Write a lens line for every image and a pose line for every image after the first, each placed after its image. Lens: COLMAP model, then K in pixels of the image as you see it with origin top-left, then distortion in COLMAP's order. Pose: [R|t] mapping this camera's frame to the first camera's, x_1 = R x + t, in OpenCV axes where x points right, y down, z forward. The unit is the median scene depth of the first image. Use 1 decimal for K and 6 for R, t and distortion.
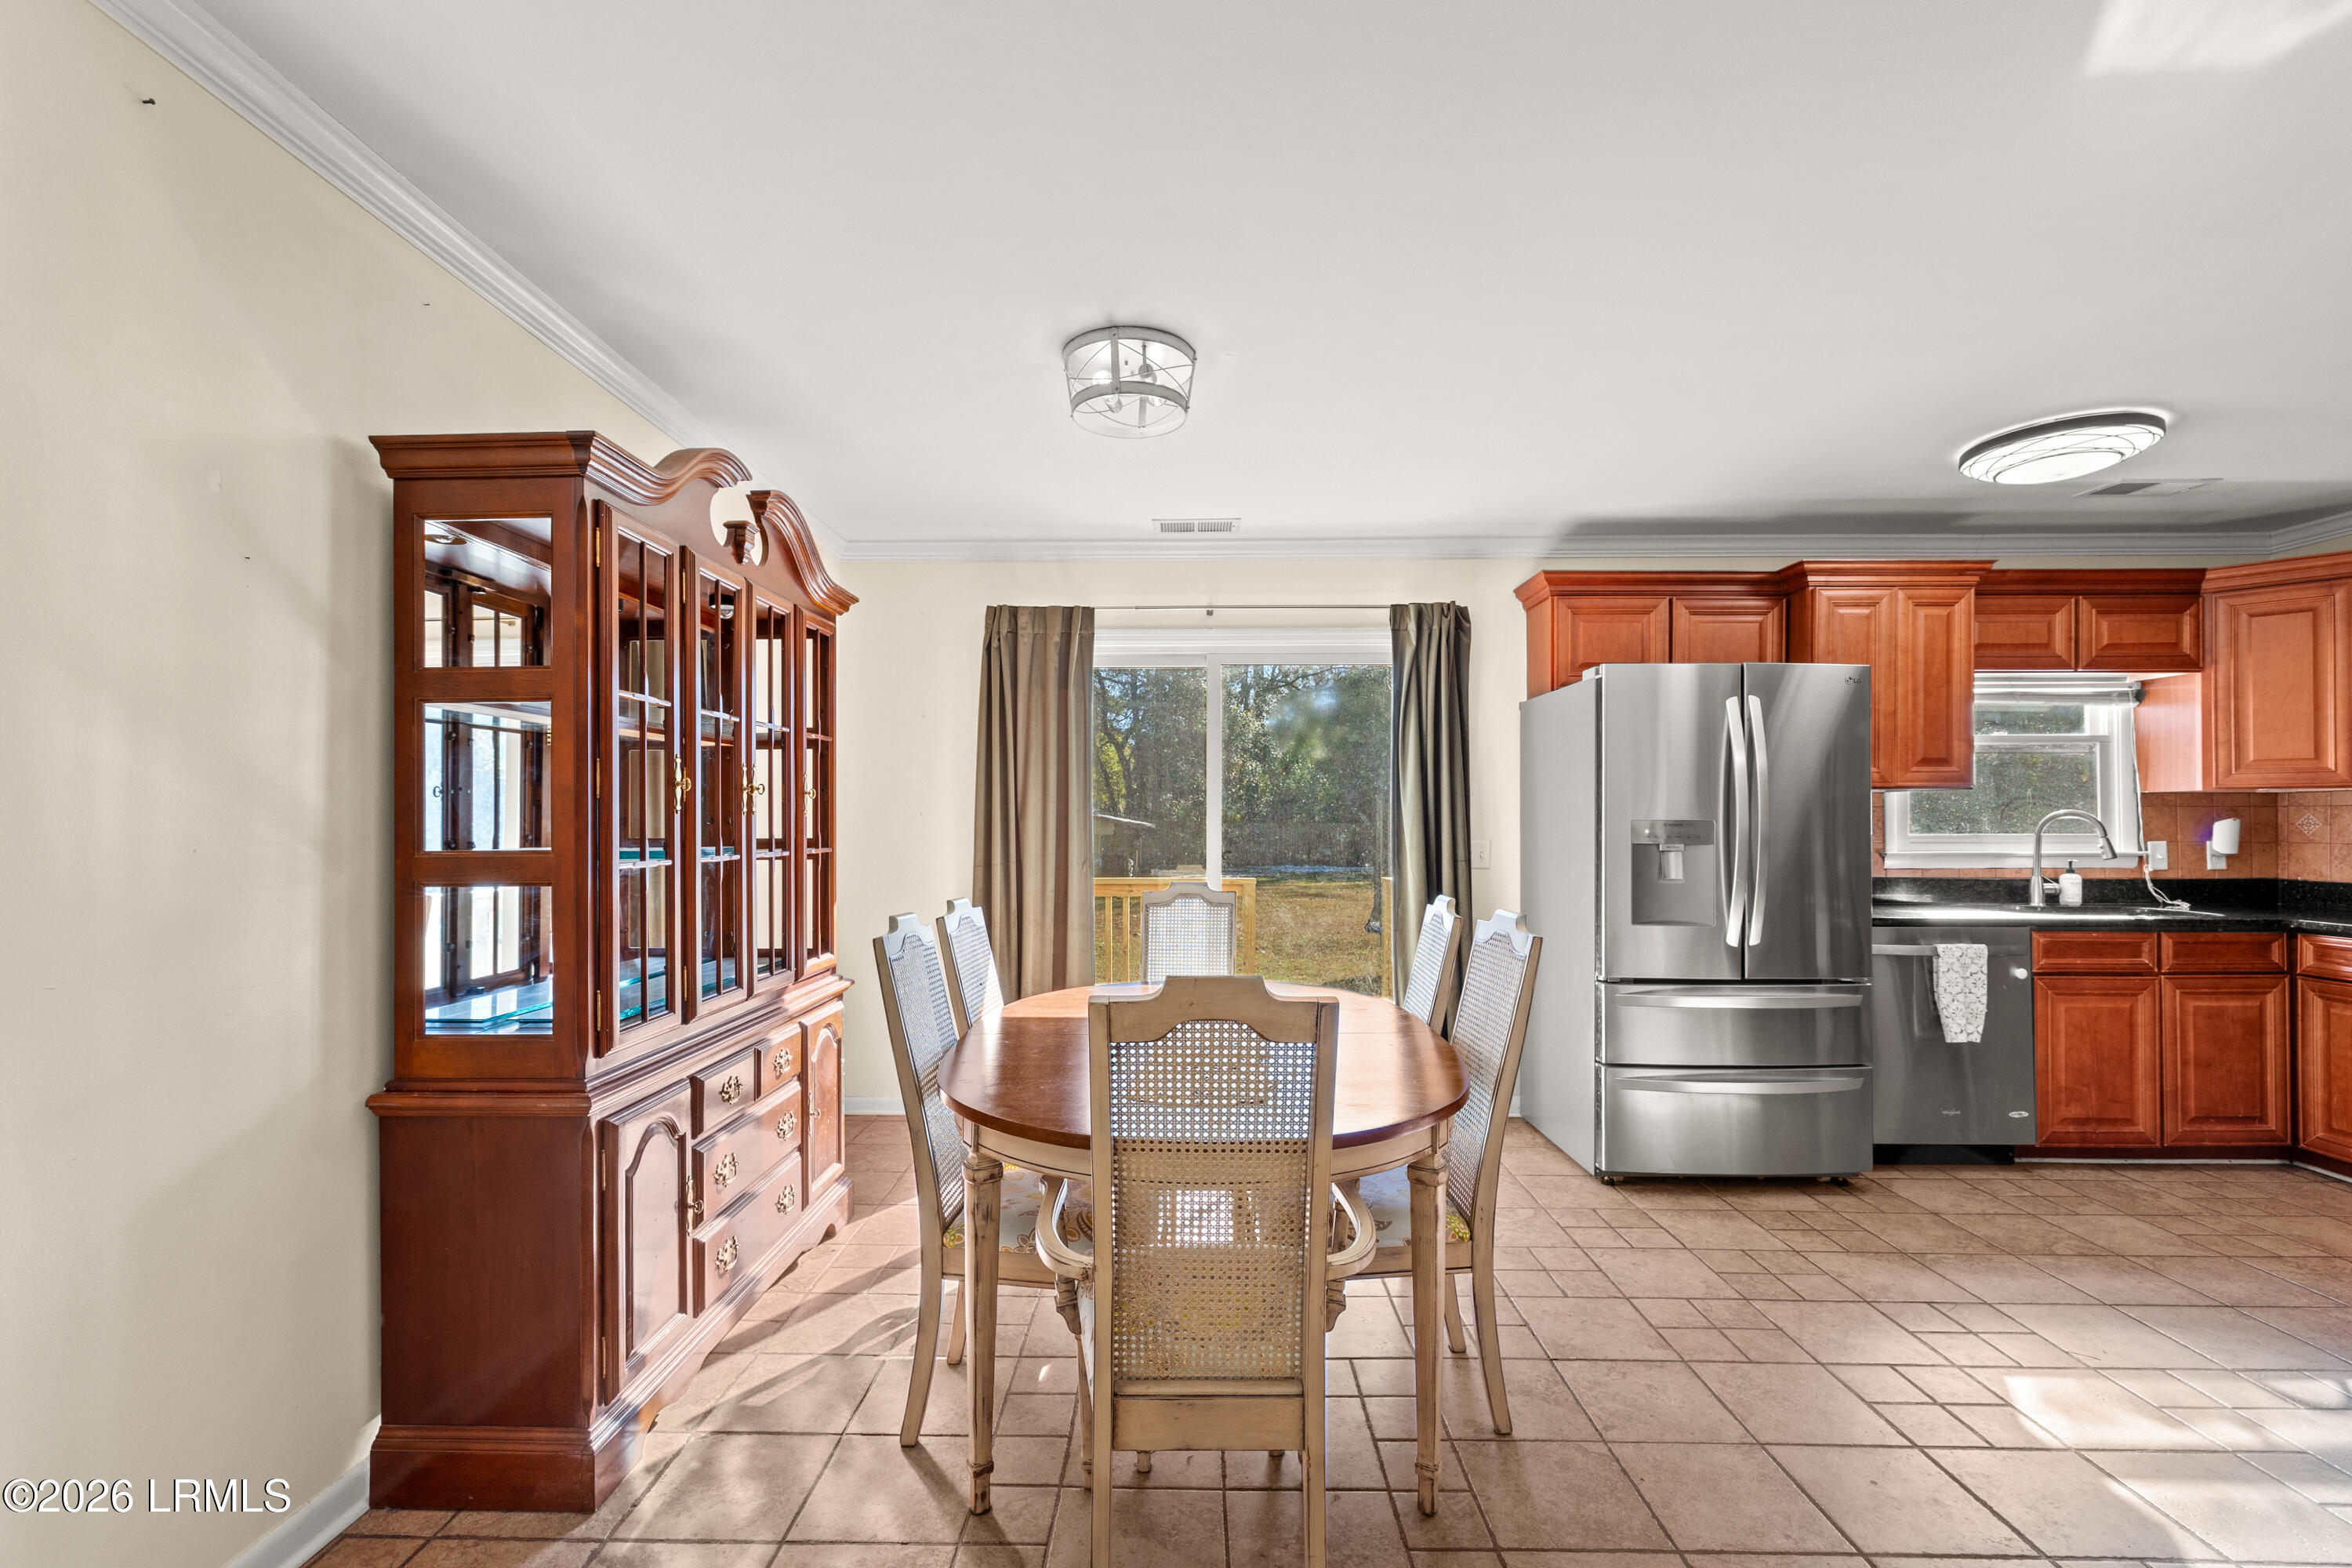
lens RADIAL K [[1018.9, 0, 1190.9], [0, 1018.9, 819.7], [0, 0, 1]] dist [-0.001510, 0.000368]
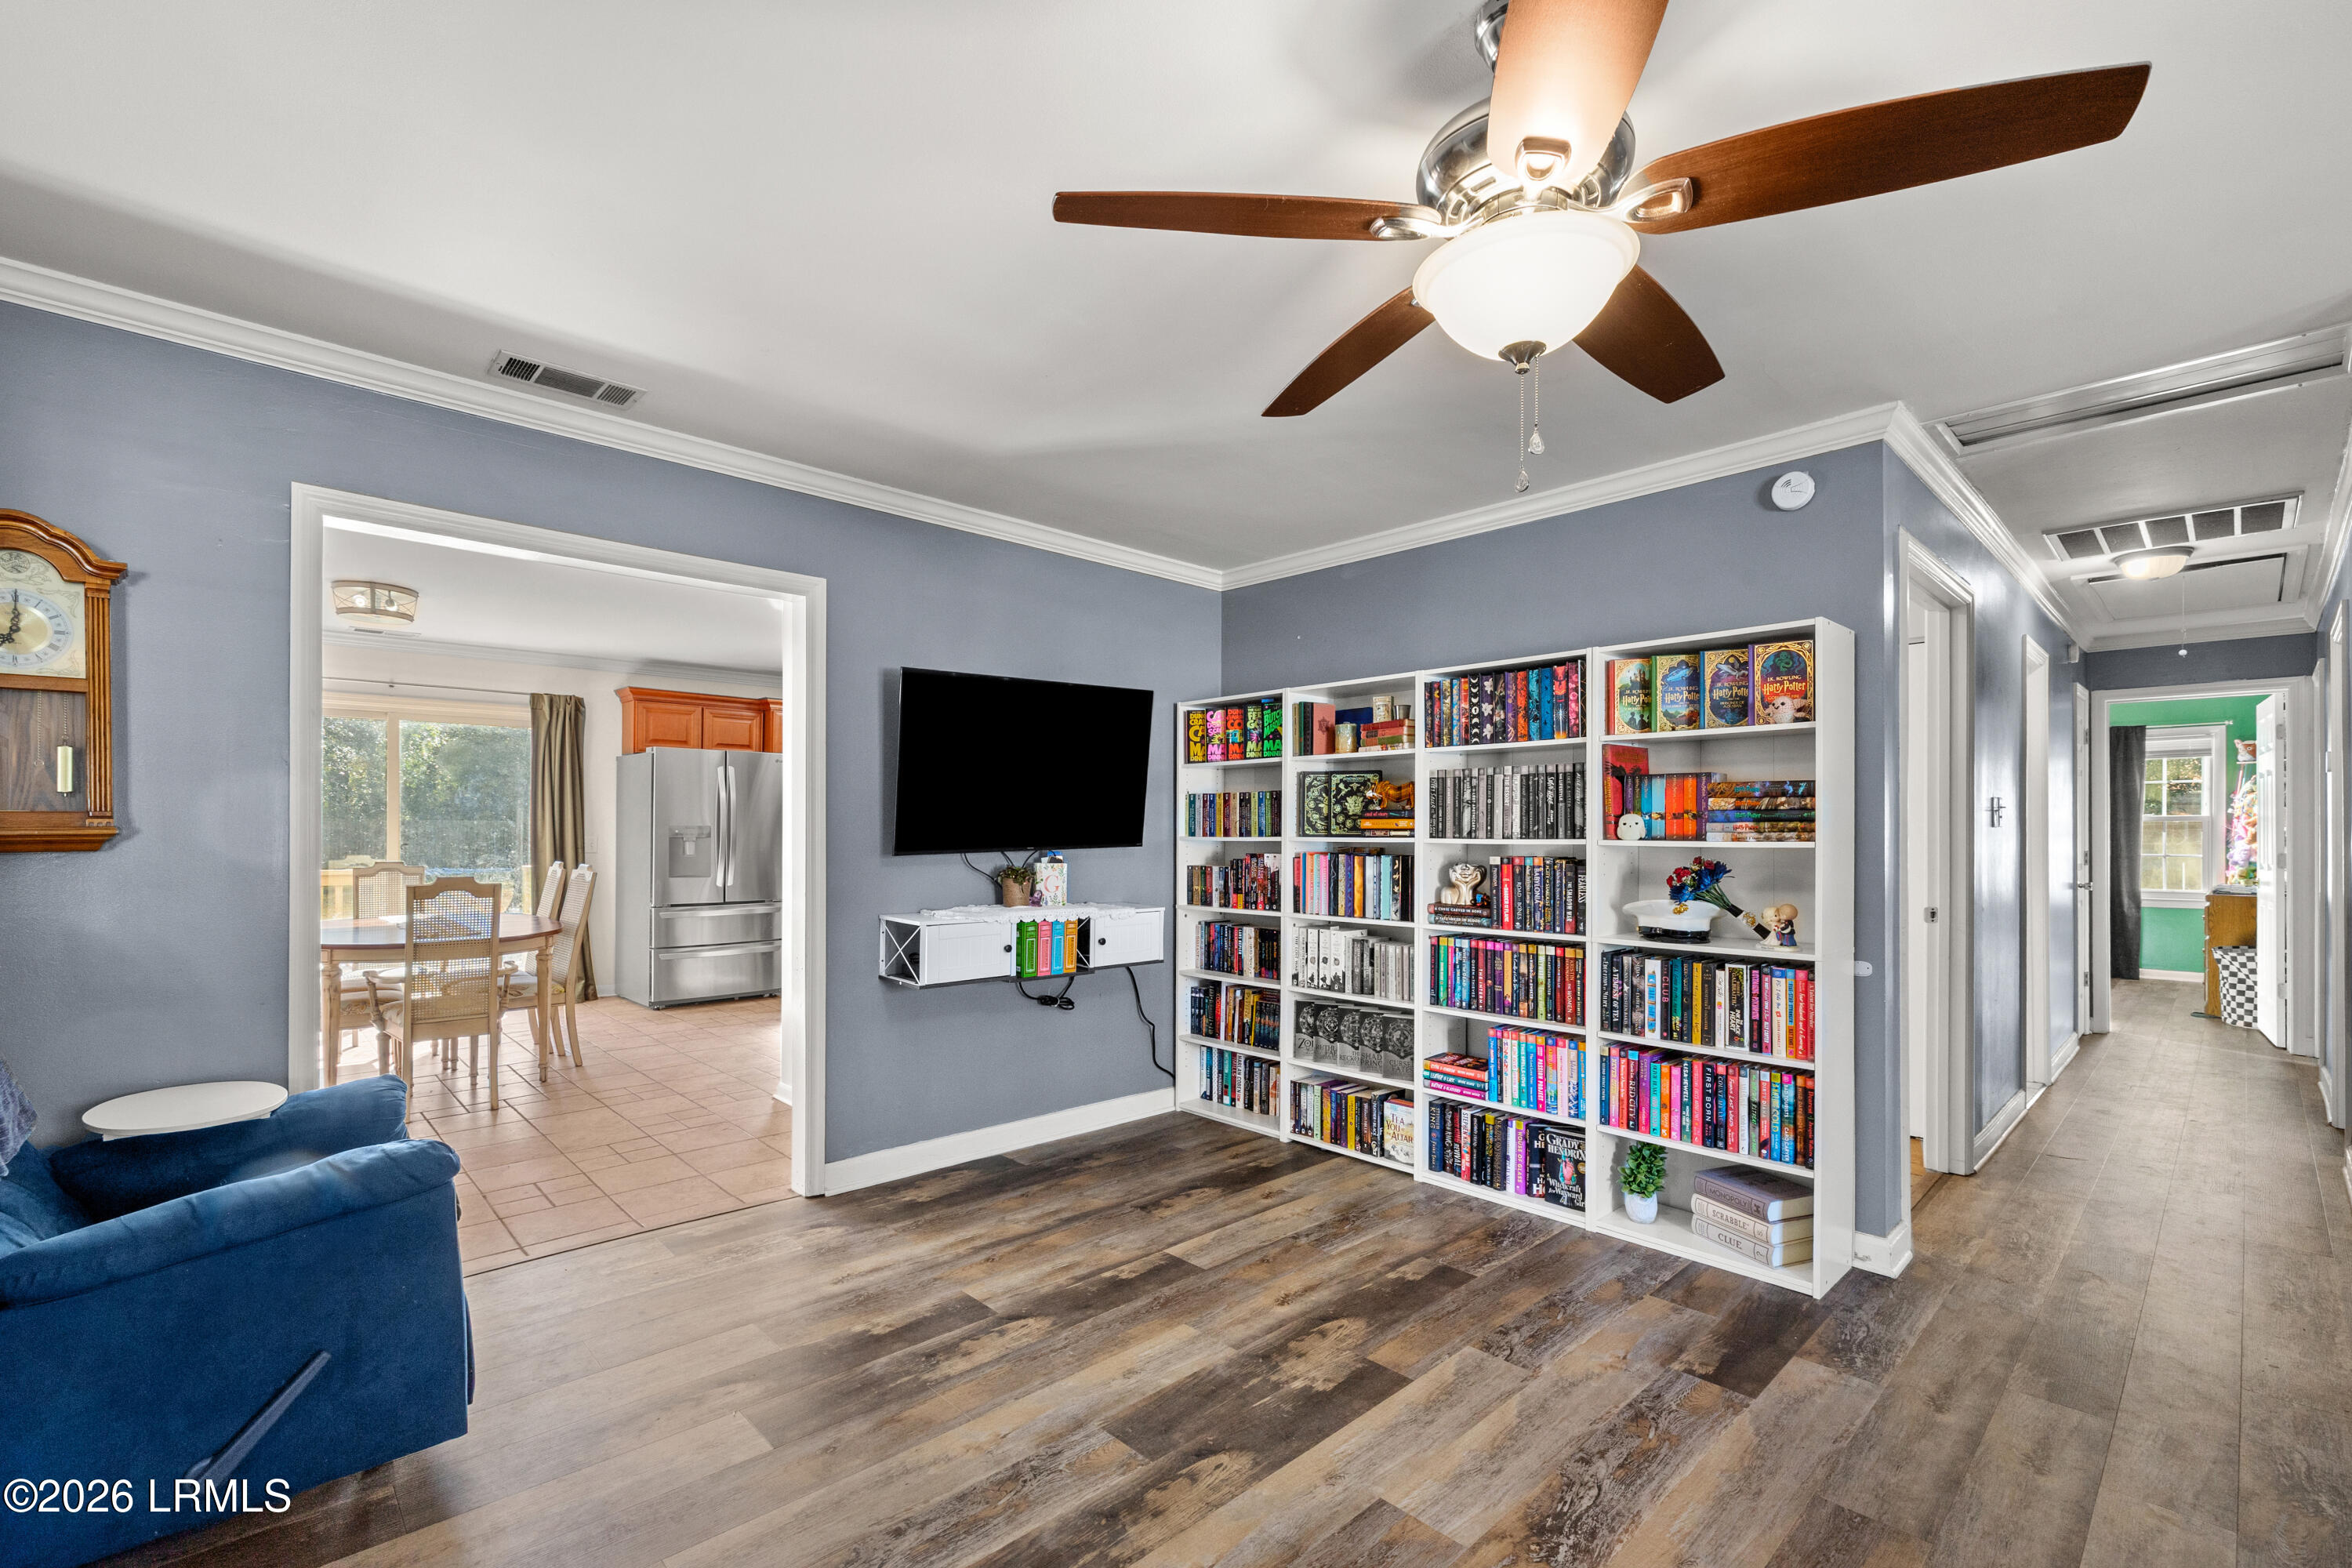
lens RADIAL K [[1018.9, 0, 1166.9], [0, 1018.9, 839.1], [0, 0, 1]] dist [-0.001510, 0.000368]
pose [[0.736521, -0.004328, 0.676400, -0.194384], [-0.005537, 0.999907, 0.012427, -0.003103], [-0.676391, -0.012898, 0.736429, -1.102182]]
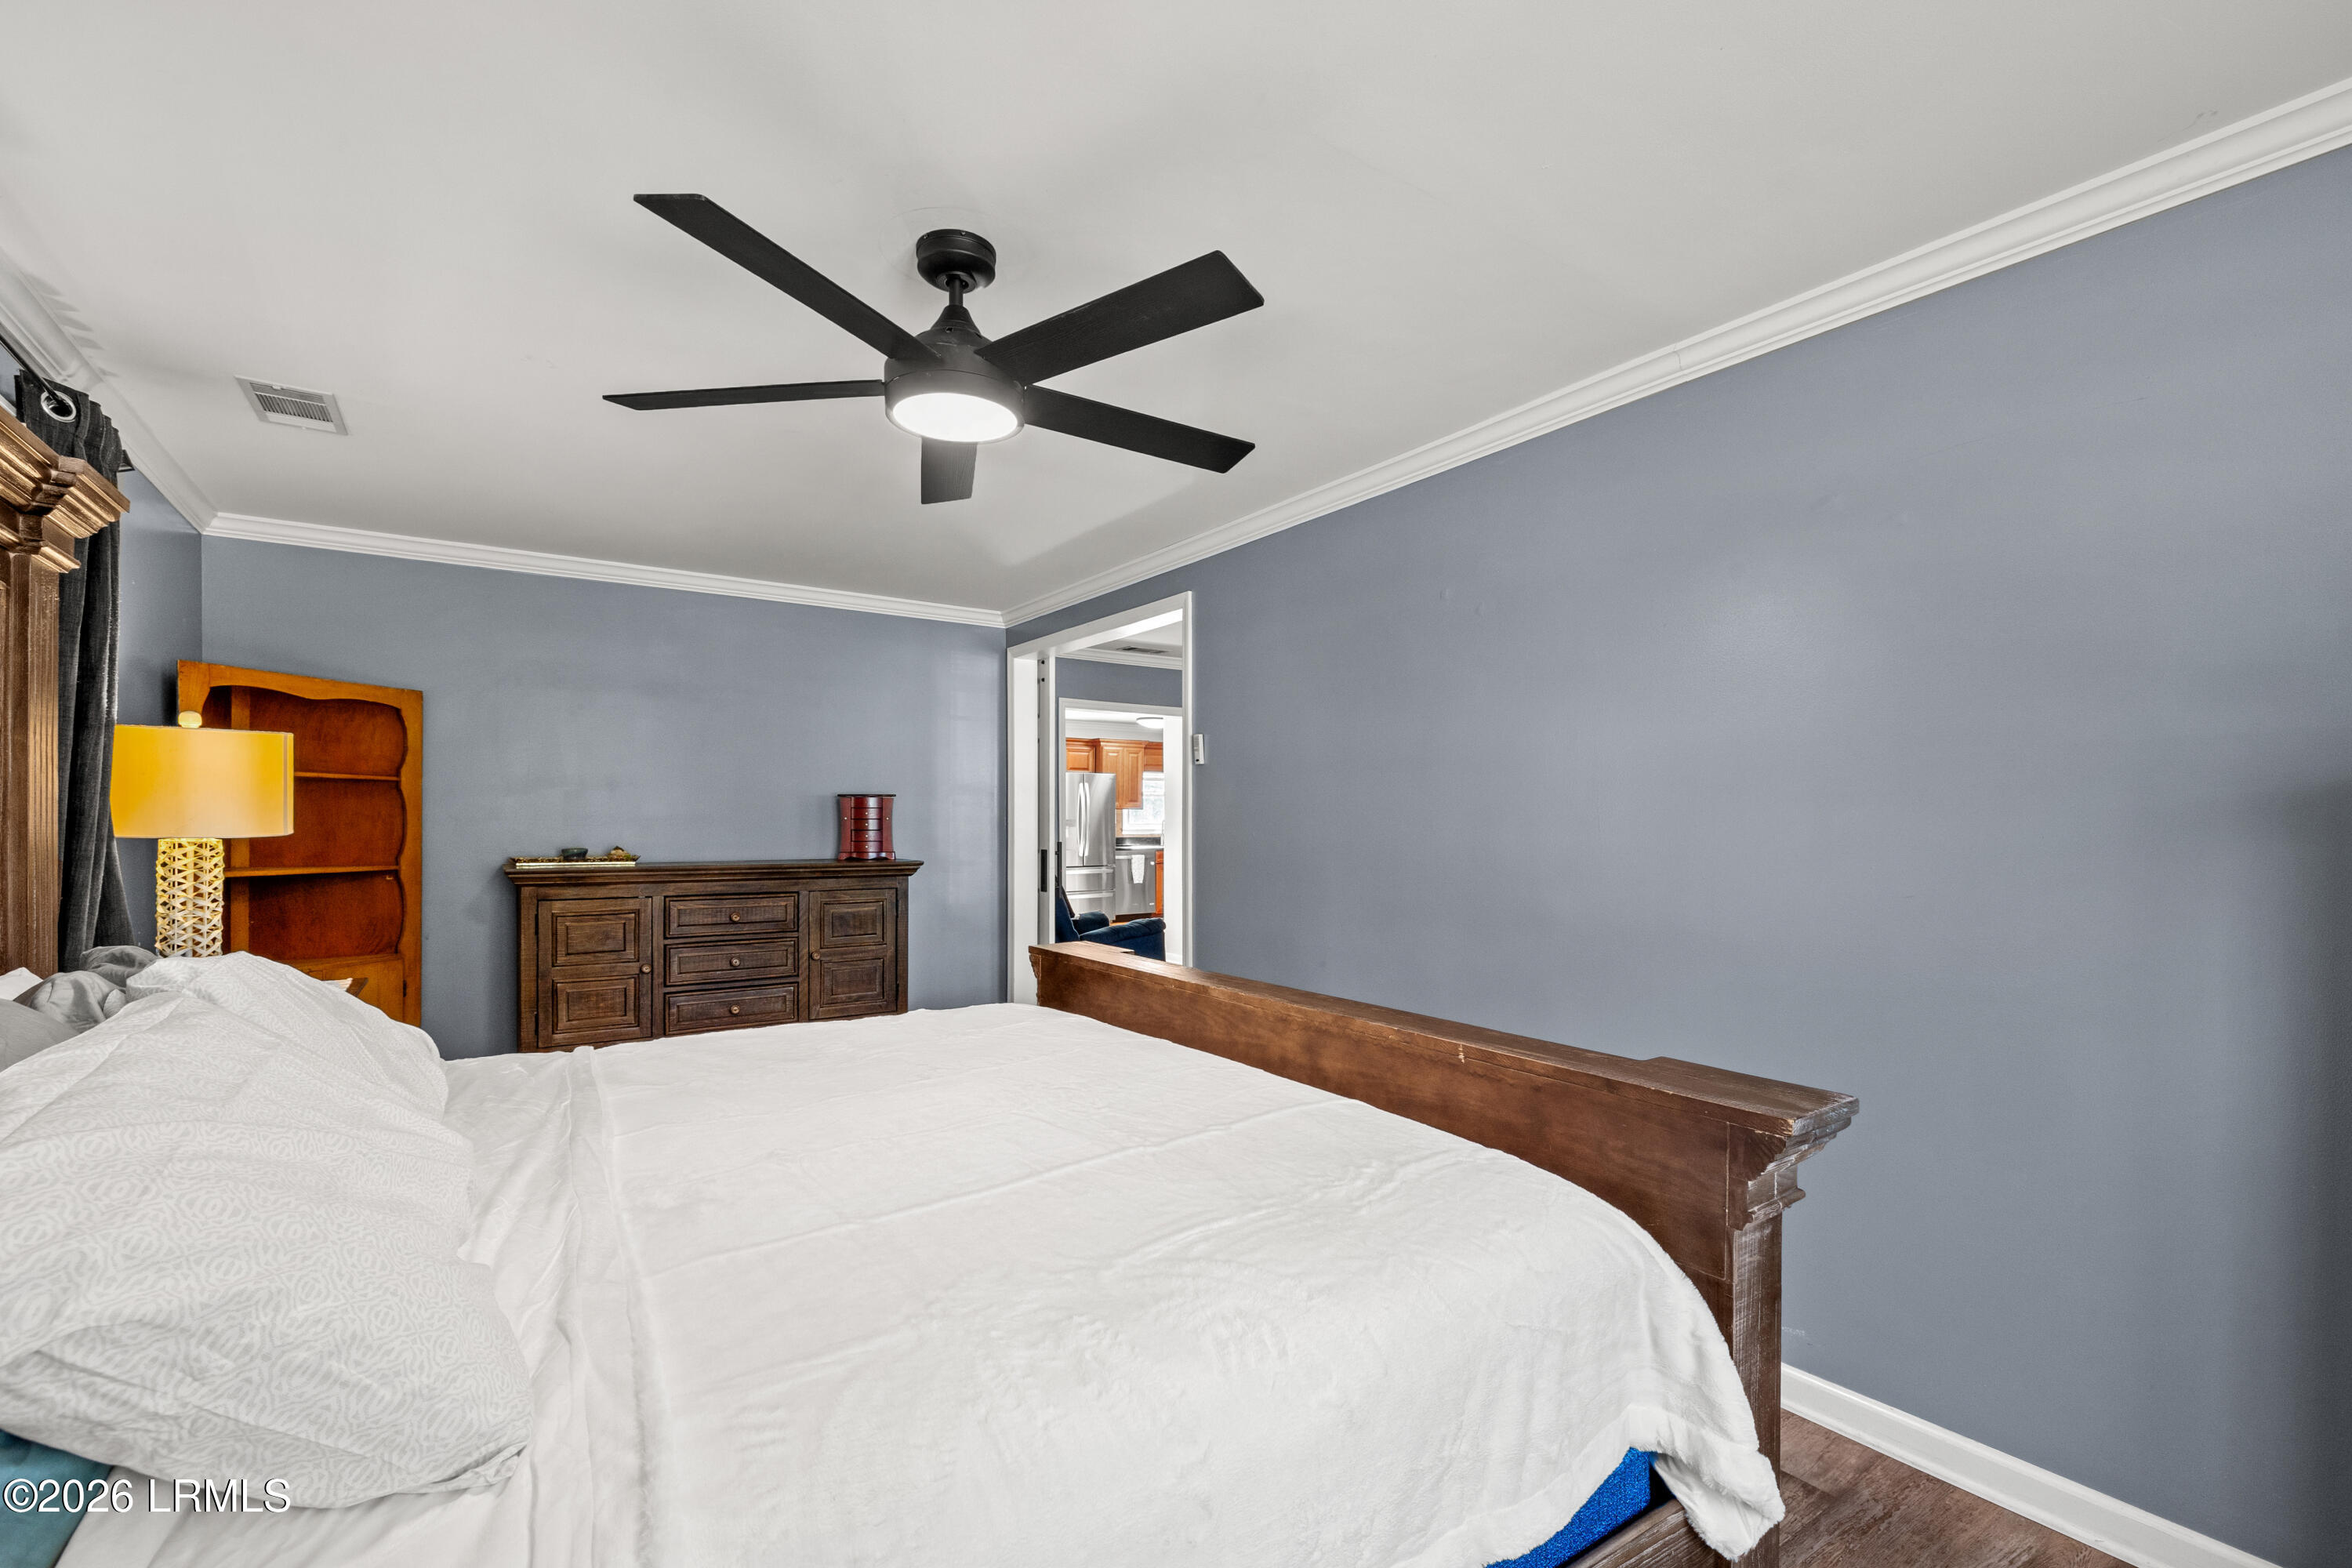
lens RADIAL K [[1018.9, 0, 1175.8], [0, 1018.9, 800.6], [0, 0, 1]] dist [-0.001510, 0.000368]
pose [[0.822568, 0.005923, 0.568635, -1.106266], [-0.002215, 0.999972, -0.007212, -0.037045], [-0.568662, 0.004673, 0.822558, -1.916261]]
